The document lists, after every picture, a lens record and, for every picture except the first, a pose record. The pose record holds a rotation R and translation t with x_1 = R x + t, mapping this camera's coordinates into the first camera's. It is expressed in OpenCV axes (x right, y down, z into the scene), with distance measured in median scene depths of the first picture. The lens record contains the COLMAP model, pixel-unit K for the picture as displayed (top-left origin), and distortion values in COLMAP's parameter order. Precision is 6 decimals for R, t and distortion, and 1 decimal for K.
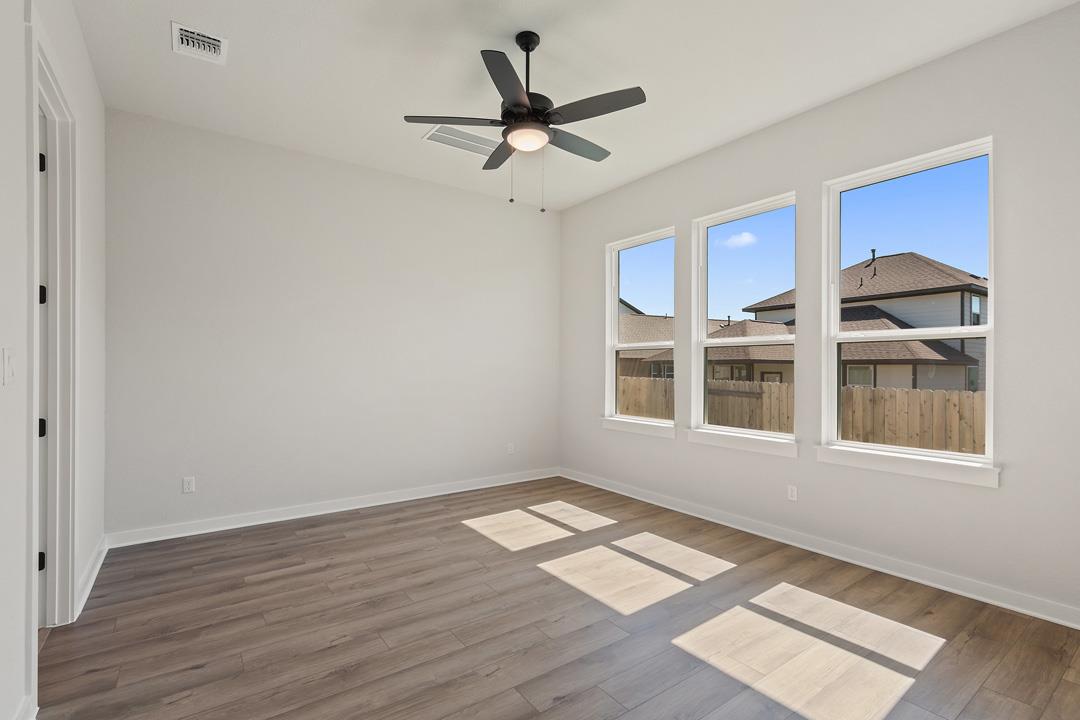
lens RADIAL K [[492.6, 0, 539.2], [0, 492.6, 363.4], [0, 0, 1]] dist [0.006702, -0.009522]
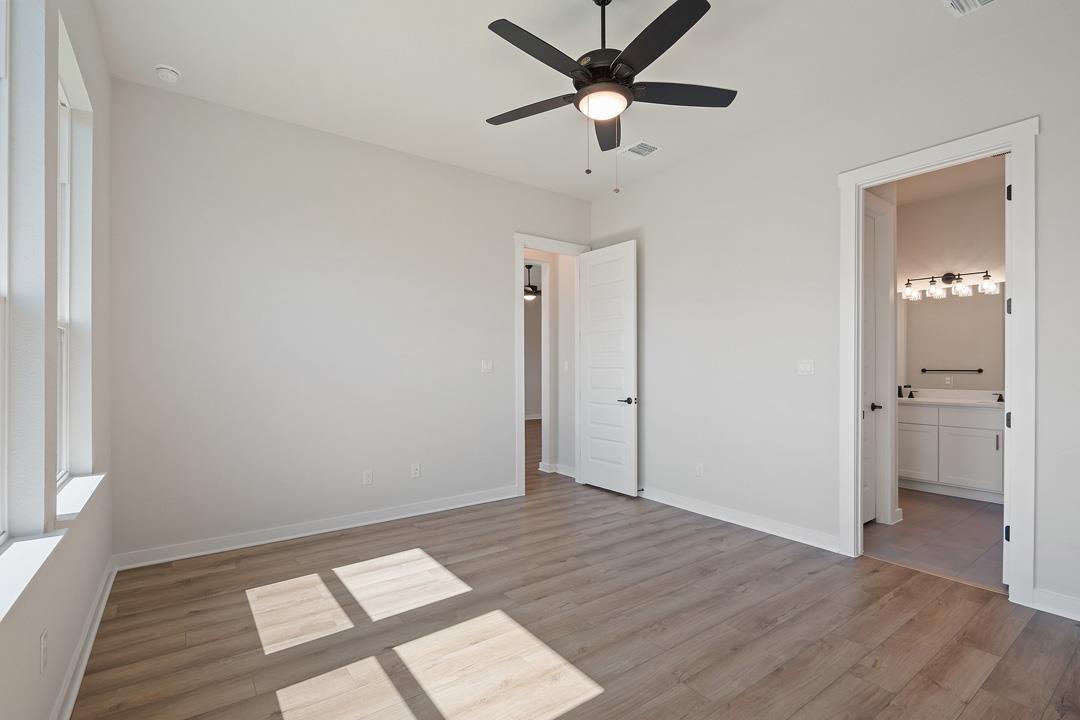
lens RADIAL K [[492.6, 0, 539.2], [0, 492.6, 363.4], [0, 0, 1]] dist [0.006702, -0.009522]
pose [[-0.999966, -0.002270, -0.007886, 0.100161], [-0.002169, 0.999916, -0.012764, 0.014299], [0.007915, -0.012746, -0.999887, 1.981041]]
